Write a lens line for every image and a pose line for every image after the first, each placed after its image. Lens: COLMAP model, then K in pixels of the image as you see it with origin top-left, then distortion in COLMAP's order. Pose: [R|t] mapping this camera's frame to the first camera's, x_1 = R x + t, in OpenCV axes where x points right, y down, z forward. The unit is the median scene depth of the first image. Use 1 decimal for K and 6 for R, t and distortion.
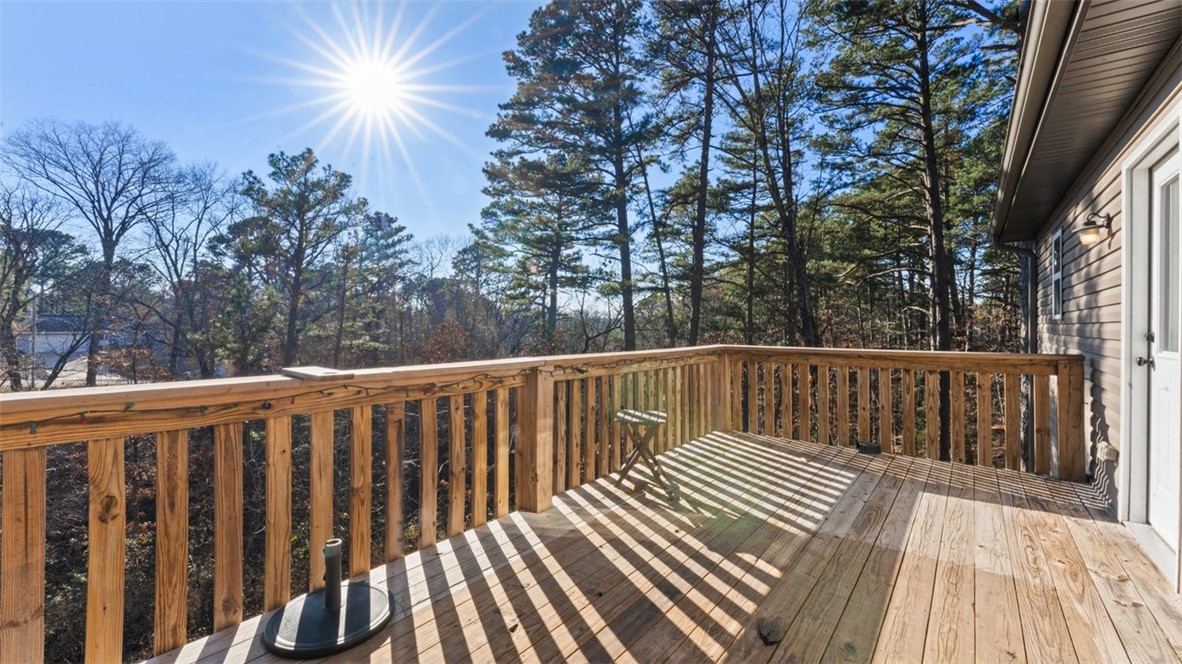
lens RADIAL K [[476.7, 0, 581.2], [0, 476.7, 322.1], [0, 0, 1]] dist [-0.002414, -0.000389]
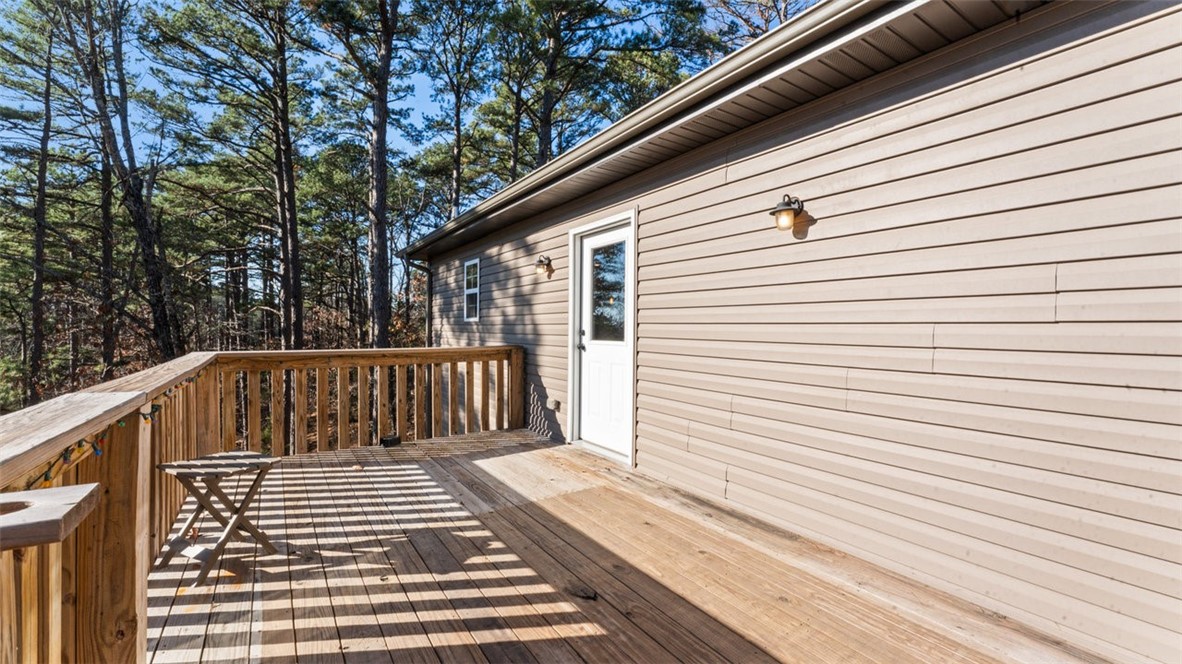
lens RADIAL K [[476.7, 0, 591.5], [0, 476.7, 333.9], [0, 0, 1]] dist [-0.002414, -0.000389]
pose [[0.315547, -0.017642, 0.948746, -0.509835], [-0.005165, 0.999780, 0.020309, 0.000686], [-0.948896, -0.011309, 0.315387, 0.463819]]
